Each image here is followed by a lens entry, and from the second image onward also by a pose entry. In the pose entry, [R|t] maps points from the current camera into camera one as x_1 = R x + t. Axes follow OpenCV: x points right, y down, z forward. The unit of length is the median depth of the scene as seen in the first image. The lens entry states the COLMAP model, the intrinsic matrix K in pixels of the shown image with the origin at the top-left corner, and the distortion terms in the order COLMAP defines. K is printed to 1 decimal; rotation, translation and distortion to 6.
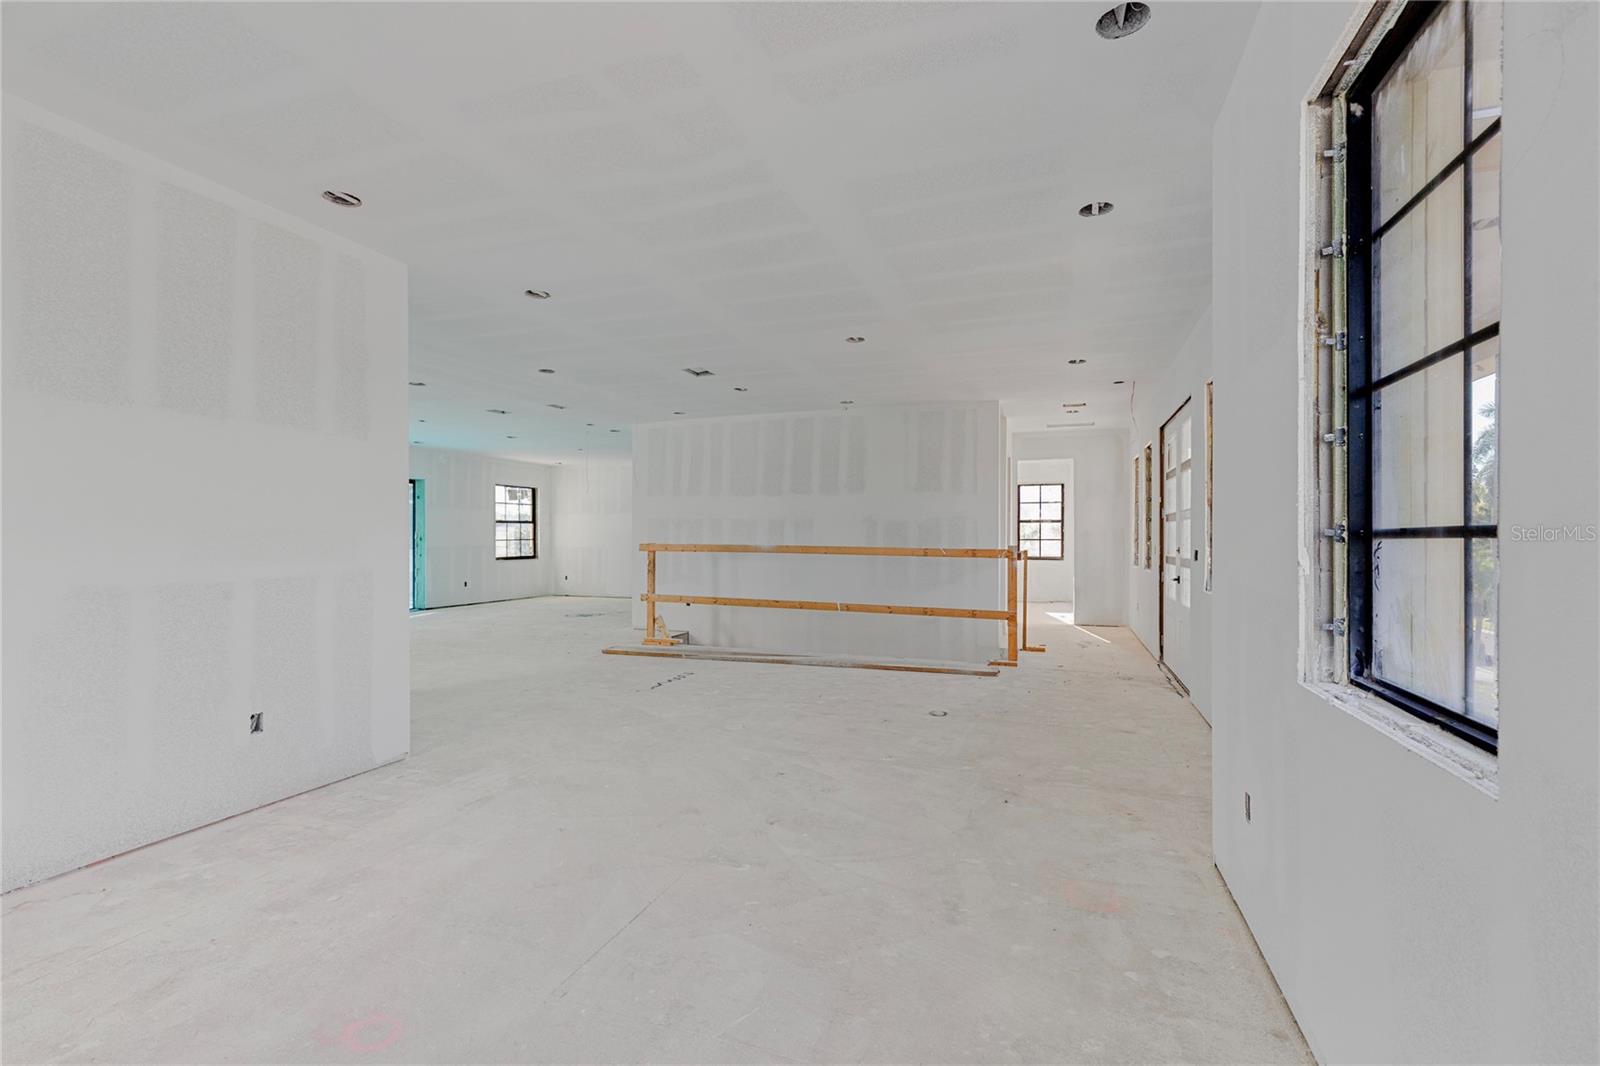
lens RADIAL K [[762.2, 0, 800.0], [0, 762.2, 533.0], [0, 0, 1]] dist [-0.001461, -0.000034]
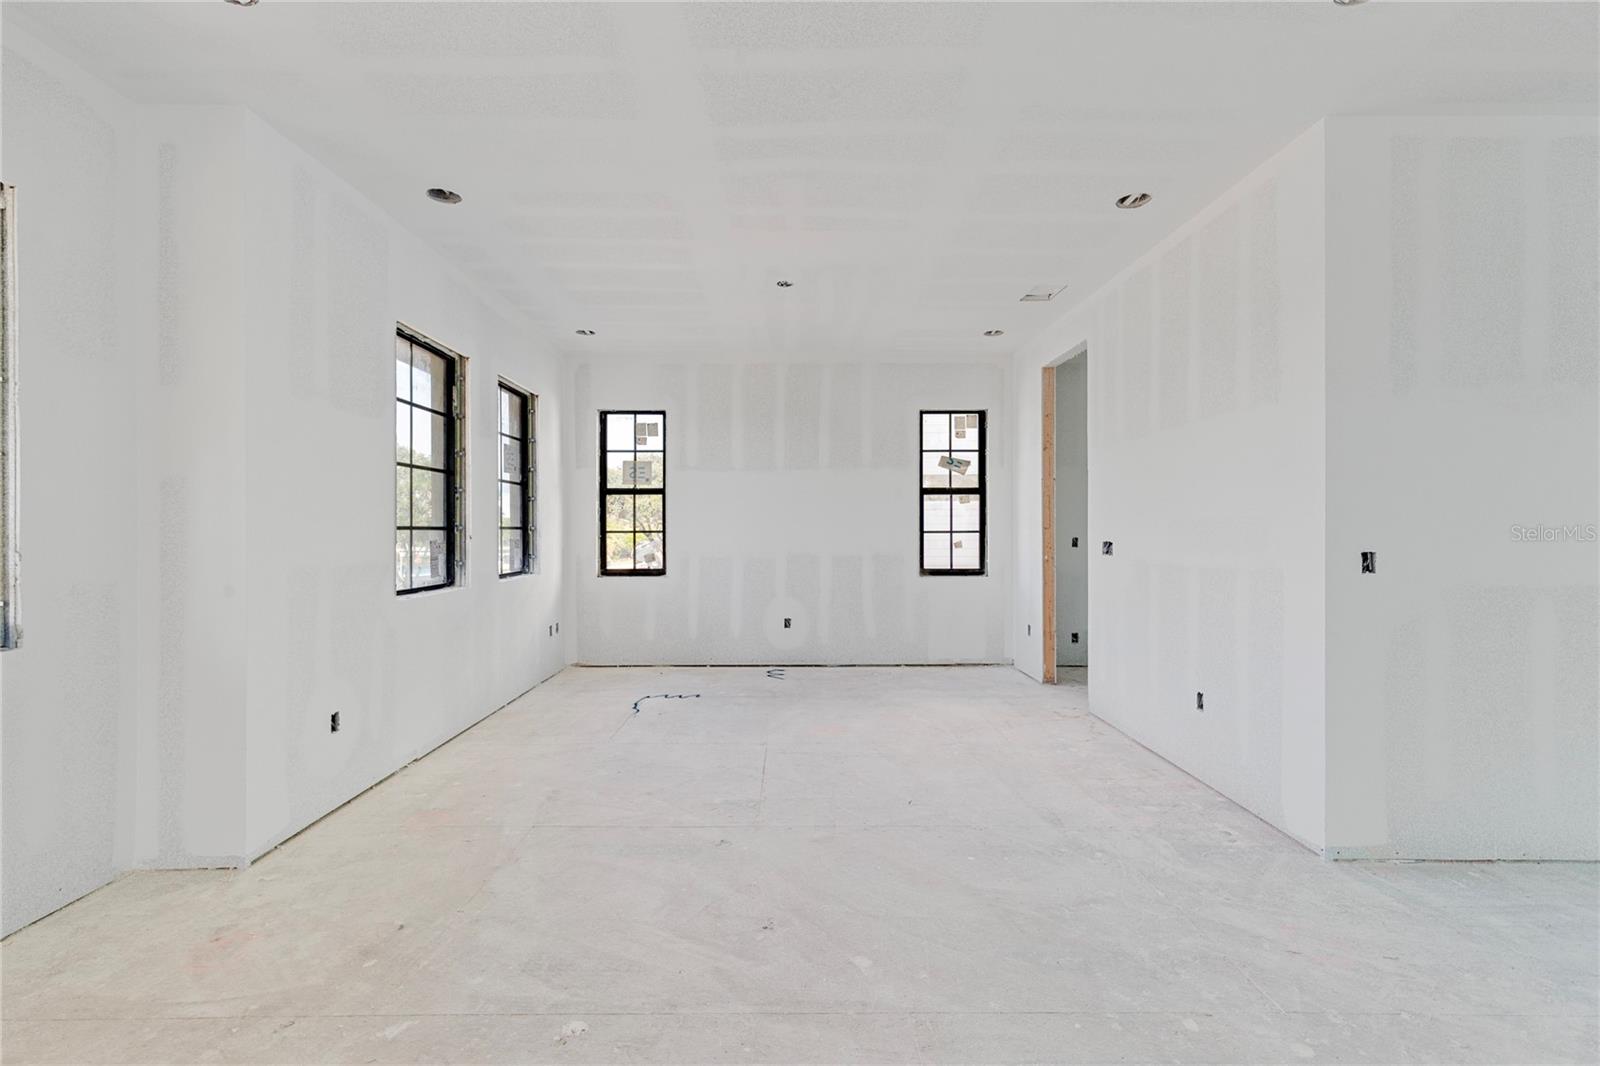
lens RADIAL K [[762.2, 0, 800.0], [0, 762.2, 533.0], [0, 0, 1]] dist [-0.001461, -0.000034]
pose [[-0.946243, 0.001377, -0.323455, 0.164938], [0.001811, 0.999998, -0.001040, 0.012967], [0.323453, -0.001570, -0.946243, 1.828920]]
